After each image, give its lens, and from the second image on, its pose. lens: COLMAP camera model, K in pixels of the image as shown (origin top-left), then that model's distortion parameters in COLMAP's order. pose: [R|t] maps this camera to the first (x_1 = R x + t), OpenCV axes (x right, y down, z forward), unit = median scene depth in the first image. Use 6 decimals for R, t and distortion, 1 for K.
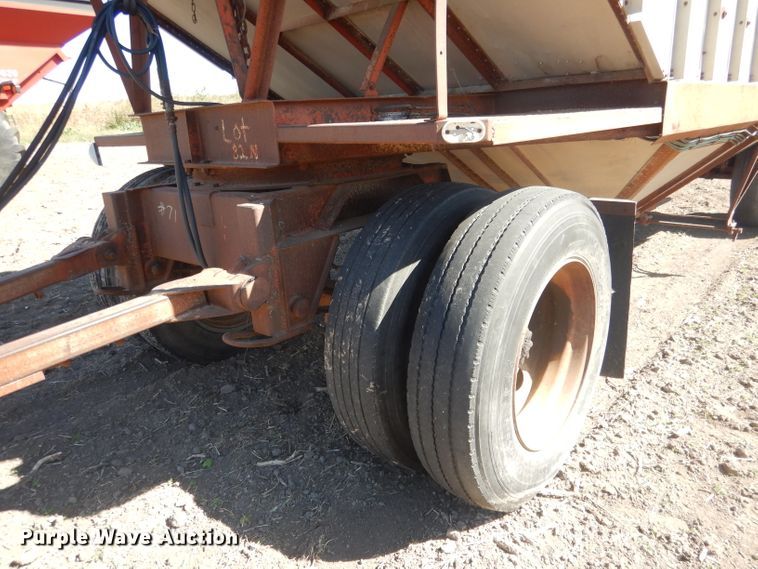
lens RADIAL K [[543.1, 0, 380.4], [0, 543.1, 286.5], [0, 0, 1]] dist [0.008565, -0.006505]
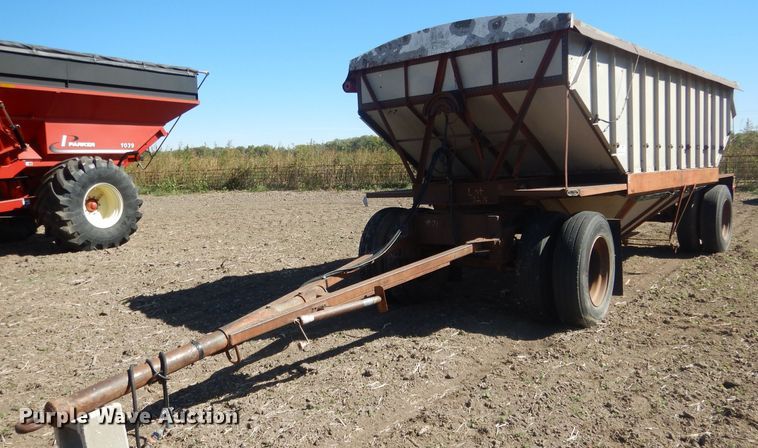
lens RADIAL K [[604.0, 0, 359.7], [0, 604.0, 220.0], [0, 0, 1]] dist [0.011187, -0.004676]
pose [[0.998960, 0.004183, 0.045394, -0.982389], [0.006096, 0.974577, -0.223971, 0.530166], [-0.045177, 0.224015, 0.973538, -1.903374]]
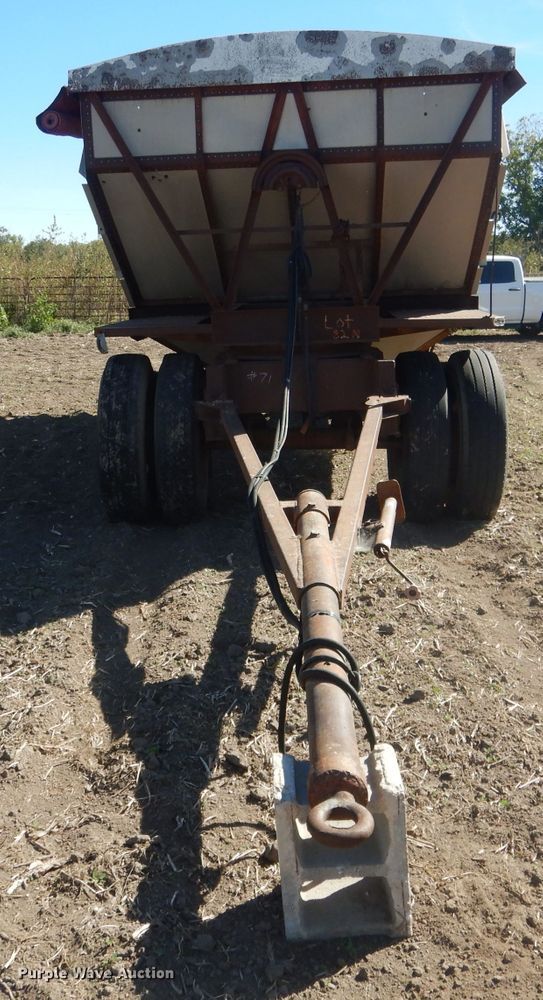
lens RADIAL K [[1029.5, 0, 238.5], [0, 1029.5, 452.5], [0, 0, 1]] dist [0.005204, 0.000000]
pose [[0.779281, -0.076956, 0.621931, -2.494933], [0.177168, 0.979000, -0.100852, 0.371966], [-0.601109, 0.188778, 0.776550, -1.200464]]
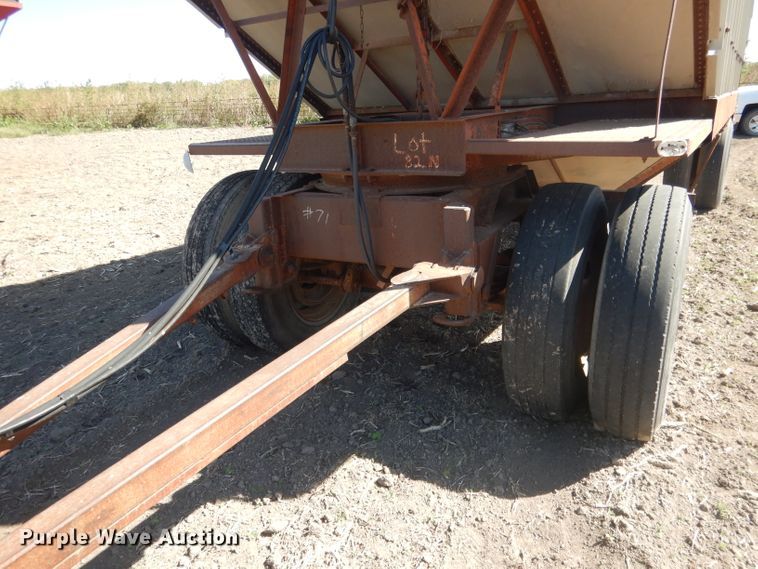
lens RADIAL K [[543.1, 0, 374.2], [0, 543.1, 285.2], [0, 0, 1]] dist [0.008565, -0.006505]
pose [[0.981477, -0.060882, 0.181648, -0.567976], [0.058702, 0.998125, 0.017357, -0.009287], [-0.182364, -0.006373, 0.983210, -0.126931]]
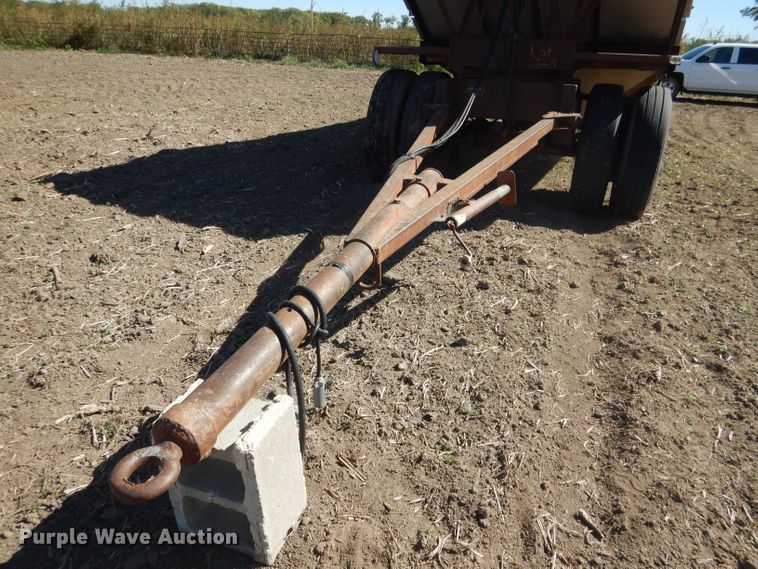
lens RADIAL K [[543.1, 0, 372.3], [0, 543.1, 284.3], [0, 0, 1]] dist [0.008565, -0.006505]
pose [[0.943963, -0.049449, 0.326327, -1.671857], [0.016408, 0.994521, 0.103238, 0.411997], [-0.329644, -0.092098, 0.939602, -0.934016]]
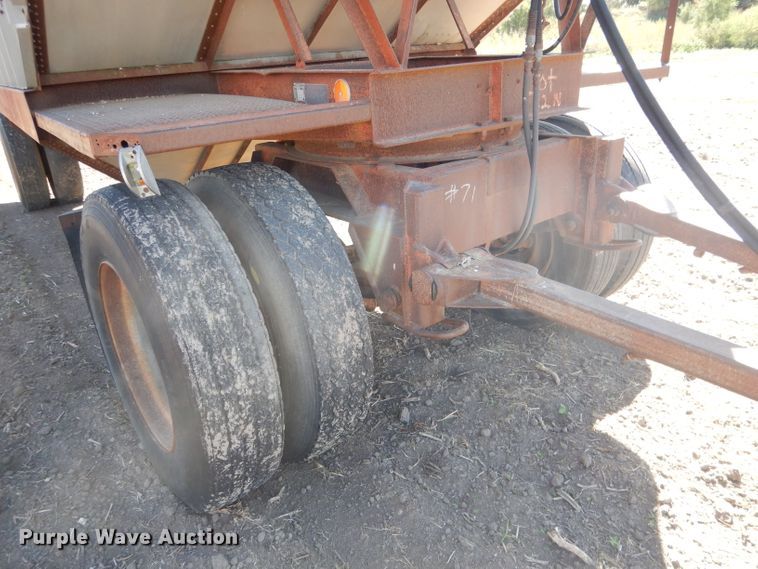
lens RADIAL K [[543.1, 0, 378.6], [0, 543.1, 283.3], [0, 0, 1]] dist [0.008565, -0.006505]
pose [[0.179836, -0.346881, 0.920507, -1.395628], [0.342435, 0.899310, 0.271993, -0.325017], [-0.922170, 0.266300, 0.280512, 1.084939]]
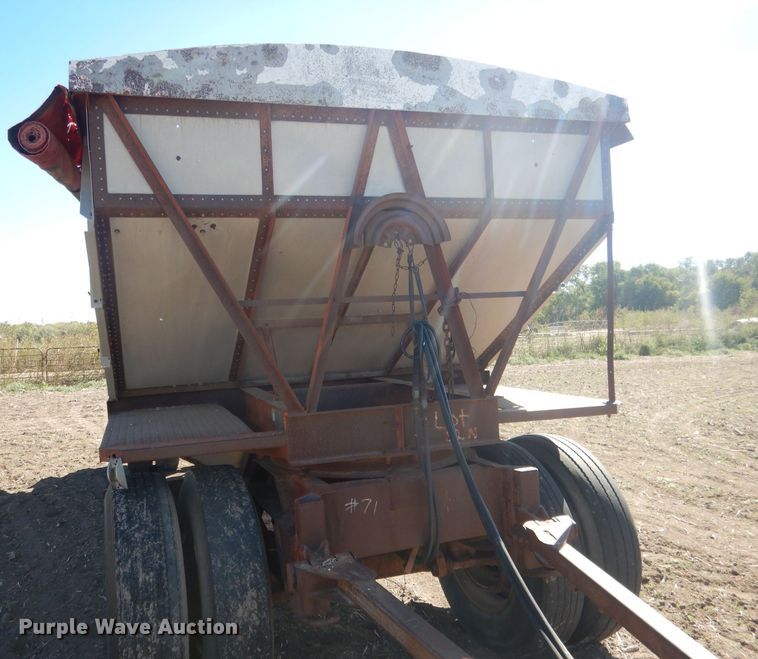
lens RADIAL K [[620.4, 0, 316.0], [0, 620.4, 326.8], [0, 0, 1]] dist [0.004023, -0.009424]
pose [[0.500017, 0.039323, 0.865122, -1.673523], [0.279314, 0.938261, -0.204083, -0.278734], [-0.819736, 0.343686, 0.458163, 0.513984]]
